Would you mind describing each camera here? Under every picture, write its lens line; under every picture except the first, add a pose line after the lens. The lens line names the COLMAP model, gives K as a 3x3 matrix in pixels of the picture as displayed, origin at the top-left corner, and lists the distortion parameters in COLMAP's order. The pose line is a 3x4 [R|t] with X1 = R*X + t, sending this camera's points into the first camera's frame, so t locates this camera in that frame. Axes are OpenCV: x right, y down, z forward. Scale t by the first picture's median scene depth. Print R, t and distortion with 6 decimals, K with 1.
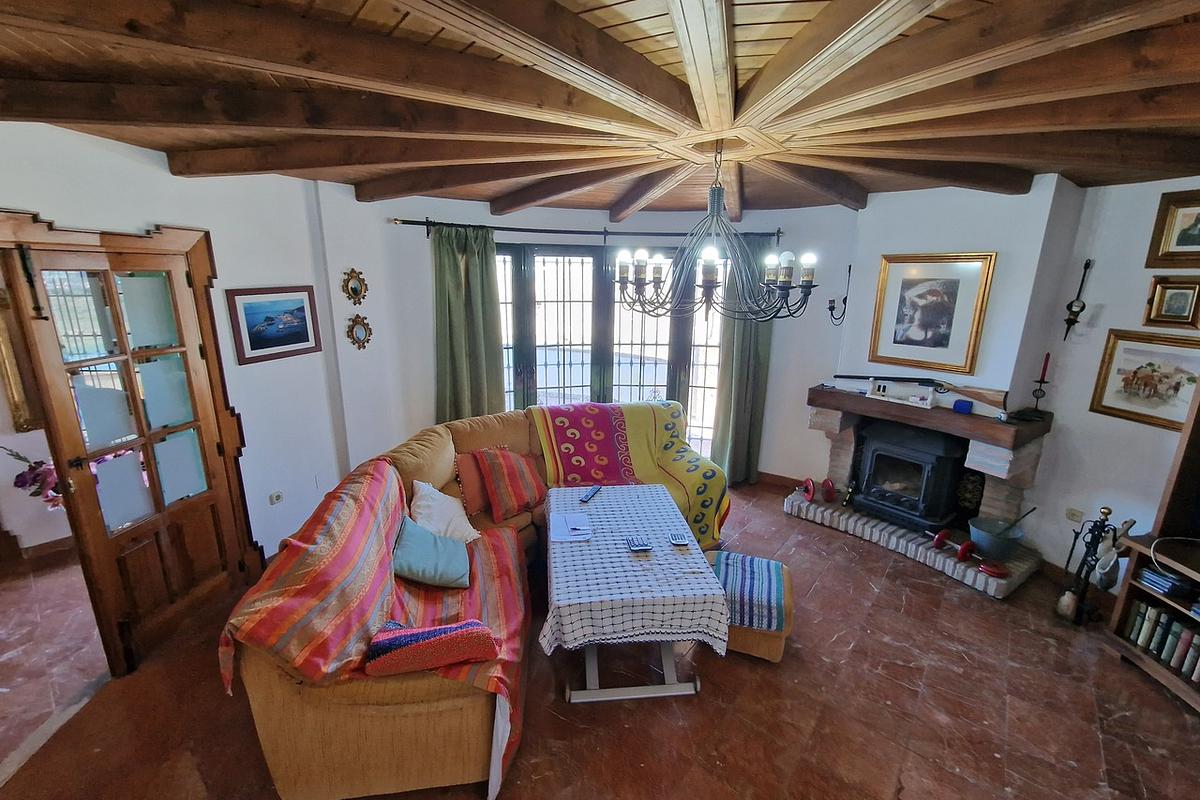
lens RADIAL K [[502.5, 0, 597.2], [0, 502.5, 393.5], [0, 0, 1]] dist [0.001590, 0.000215]
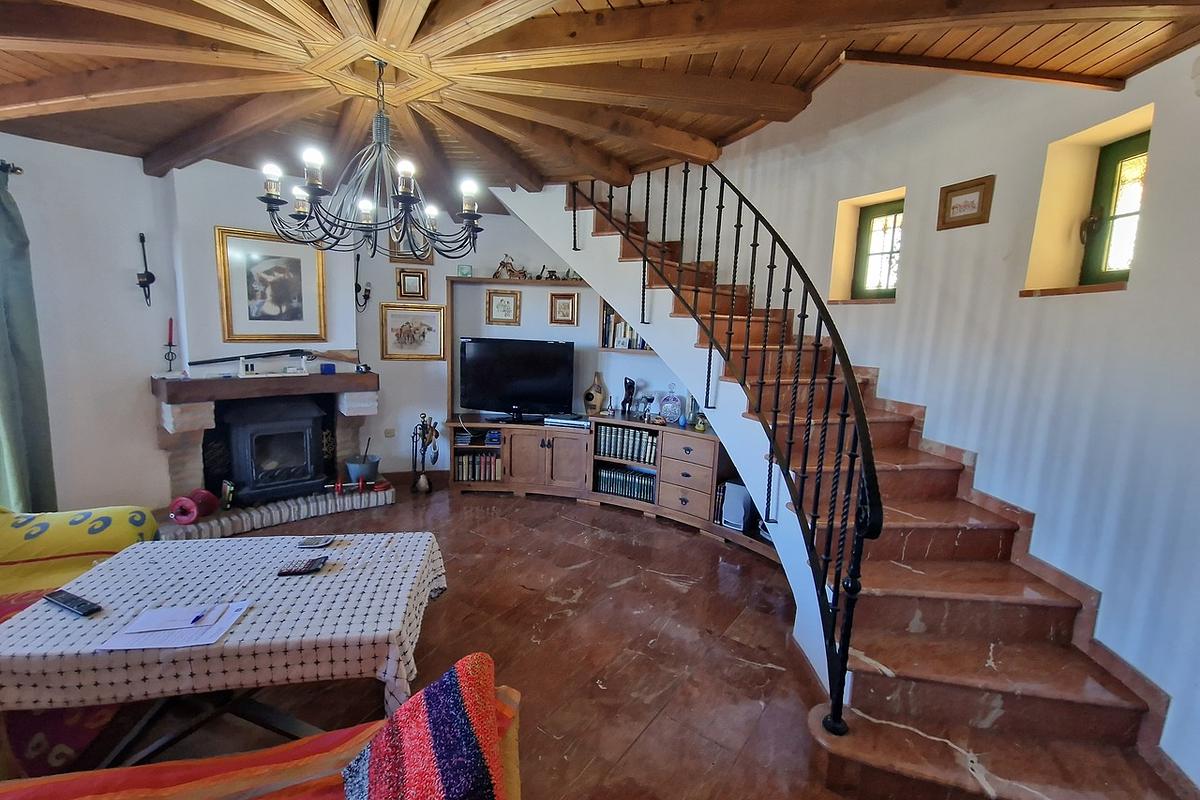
lens RADIAL K [[502.5, 0, 597.2], [0, 502.5, 393.5], [0, 0, 1]] dist [0.001590, 0.000215]
pose [[-0.058576, -0.154371, 0.986275, -0.467234], [0.202748, 0.965541, 0.163167, 0.016943], [-0.977477, 0.209523, -0.025259, 0.414999]]
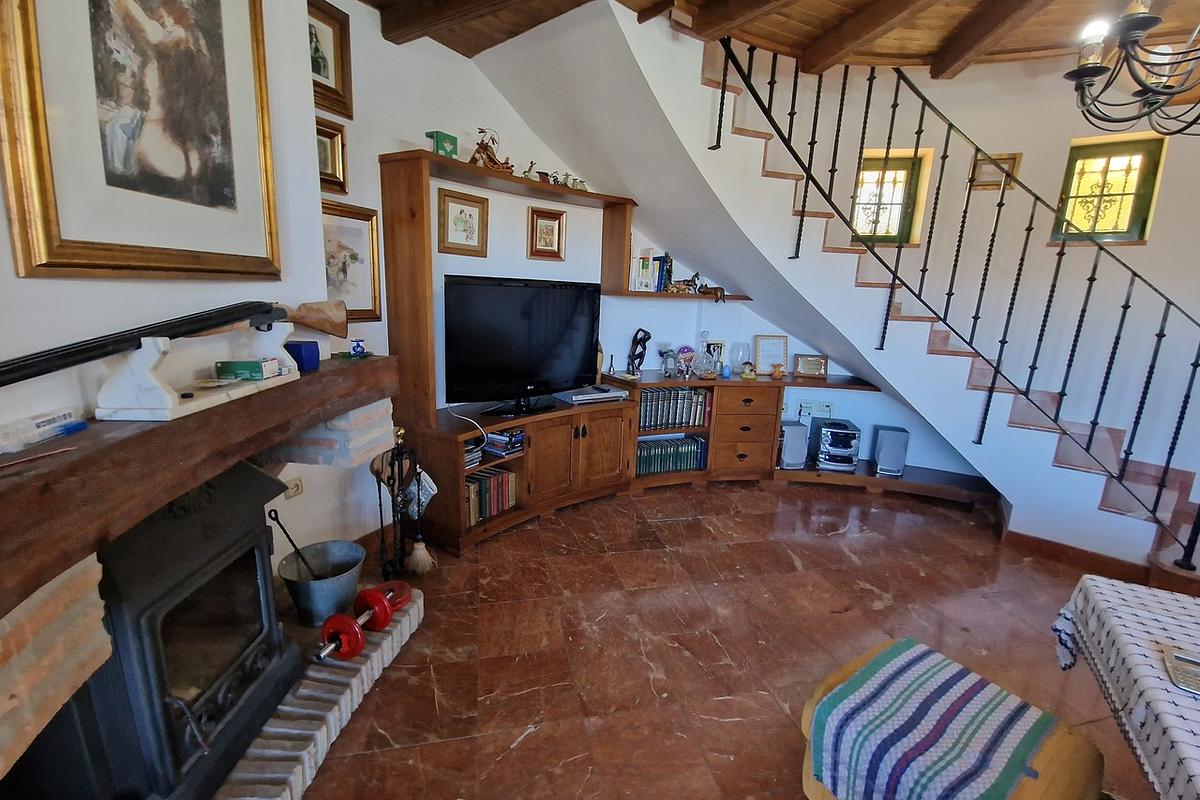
lens RADIAL K [[502.5, 0, 597.2], [0, 502.5, 393.5], [0, 0, 1]] dist [0.001590, 0.000215]
pose [[-0.791805, -0.166175, 0.587734, 0.258206], [0.097041, 0.915826, 0.389674, -0.084082], [-0.603016, 0.365580, -0.709029, 1.131354]]
